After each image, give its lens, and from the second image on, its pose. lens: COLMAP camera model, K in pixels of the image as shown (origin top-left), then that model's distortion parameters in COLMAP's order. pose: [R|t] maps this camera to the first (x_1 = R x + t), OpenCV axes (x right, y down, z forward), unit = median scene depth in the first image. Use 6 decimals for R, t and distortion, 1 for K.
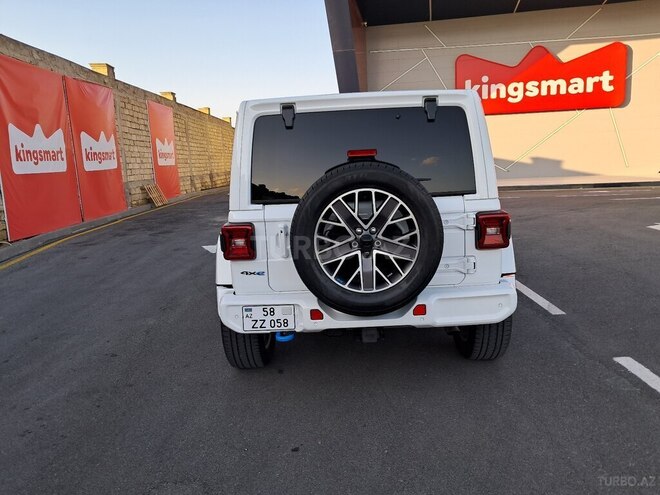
lens RADIAL K [[524.1, 0, 333.3], [0, 524.1, 235.7], [0, 0, 1]] dist [0.029126, 0.001564]
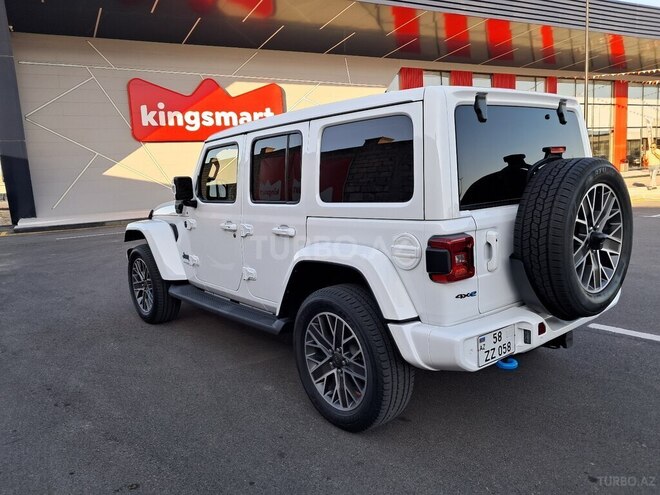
lens RADIAL K [[537.9, 0, 285.1], [0, 537.9, 238.9], [0, 0, 1]] dist [-0.001125, -0.006803]
pose [[0.763778, -0.074391, 0.641177, -0.202990], [0.113926, 0.993278, -0.020467, -0.006758], [-0.635345, 0.088679, 0.767120, 0.121464]]
